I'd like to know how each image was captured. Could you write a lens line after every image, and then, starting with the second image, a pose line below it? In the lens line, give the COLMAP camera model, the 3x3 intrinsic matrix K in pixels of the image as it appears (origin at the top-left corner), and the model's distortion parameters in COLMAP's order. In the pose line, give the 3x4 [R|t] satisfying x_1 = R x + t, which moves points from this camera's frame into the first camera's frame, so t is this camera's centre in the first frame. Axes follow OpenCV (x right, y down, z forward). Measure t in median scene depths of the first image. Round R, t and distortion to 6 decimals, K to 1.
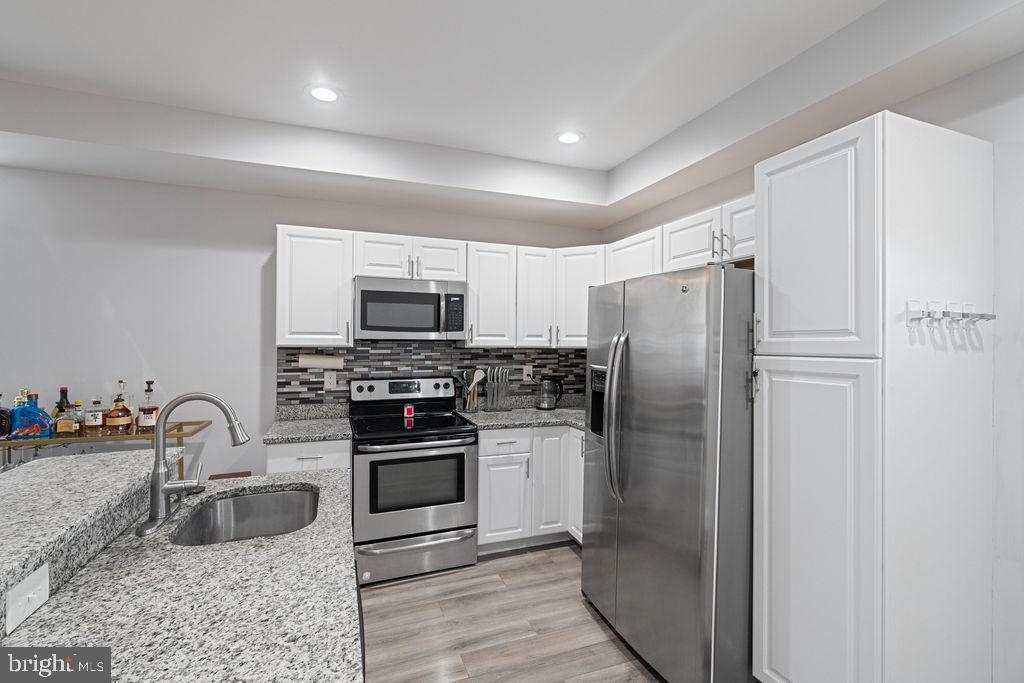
lens RADIAL K [[465.3, 0, 509.7], [0, 465.3, 351.3], [0, 0, 1]] dist [-0.001215, 0.000272]
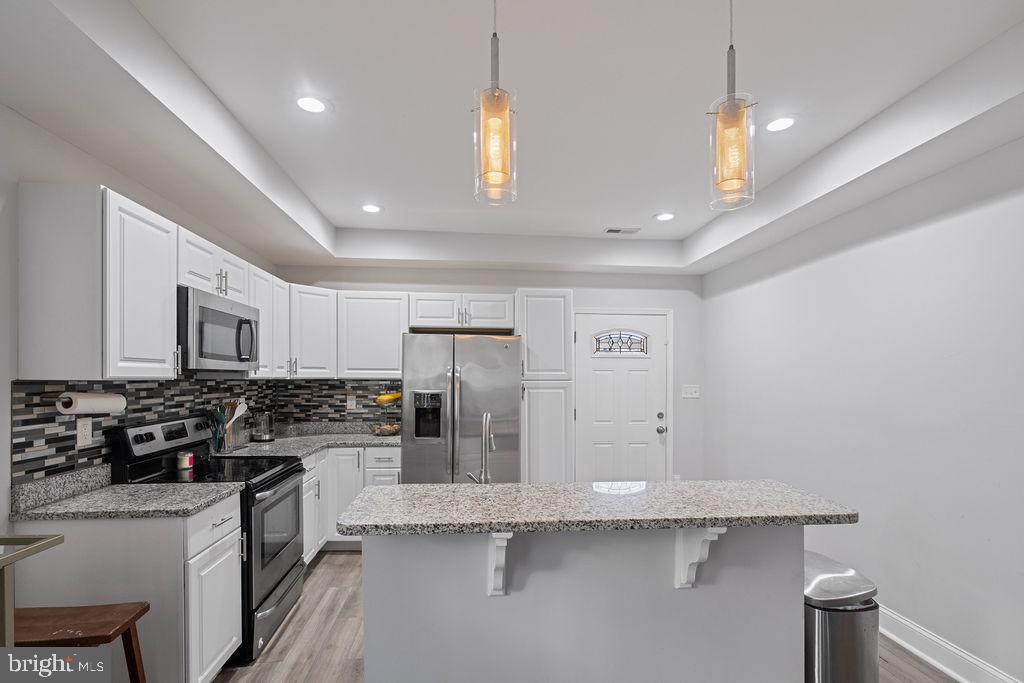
lens RADIAL K [[479.3, 0, 515.1], [0, 479.3, 392.0], [0, 0, 1]] dist [-0.001226, -0.000195]
pose [[0.255733, -0.035447, 0.966097, -0.877570], [0.015431, 0.999350, 0.032582, -0.005630], [-0.966624, 0.006576, 0.256114, 0.262464]]
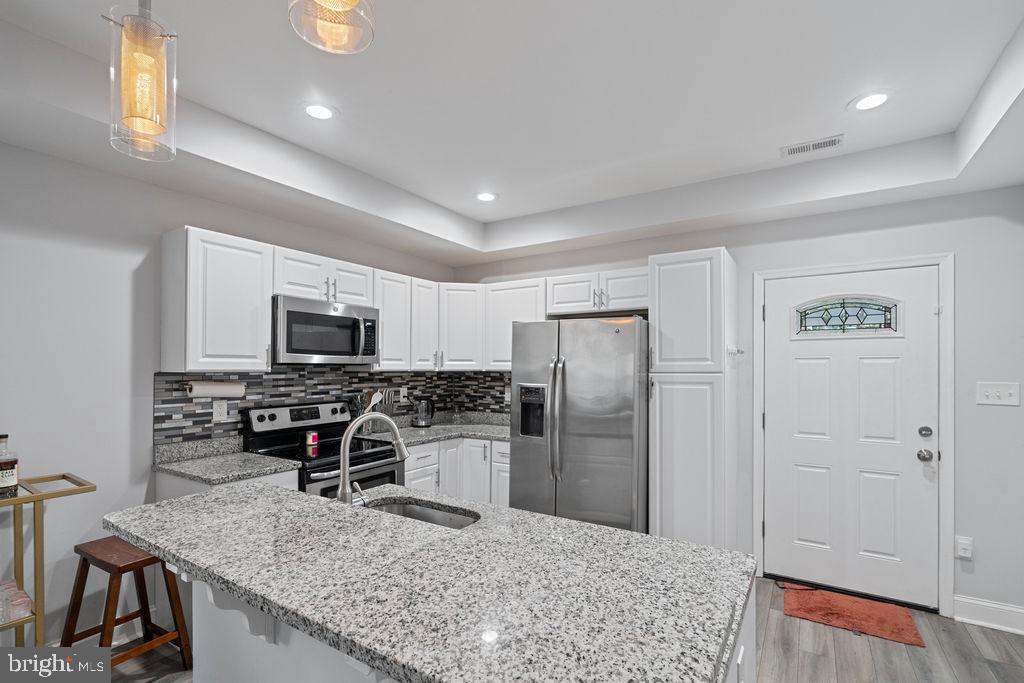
lens RADIAL K [[474.8, 0, 516.8], [0, 474.8, 379.2], [0, 0, 1]] dist [-0.002851, 0.000207]
pose [[0.797353, -0.020407, 0.603168, -0.481238], [0.015514, 0.999791, 0.013317, 0.000466], [-0.603314, -0.001261, 0.797503, -0.030969]]
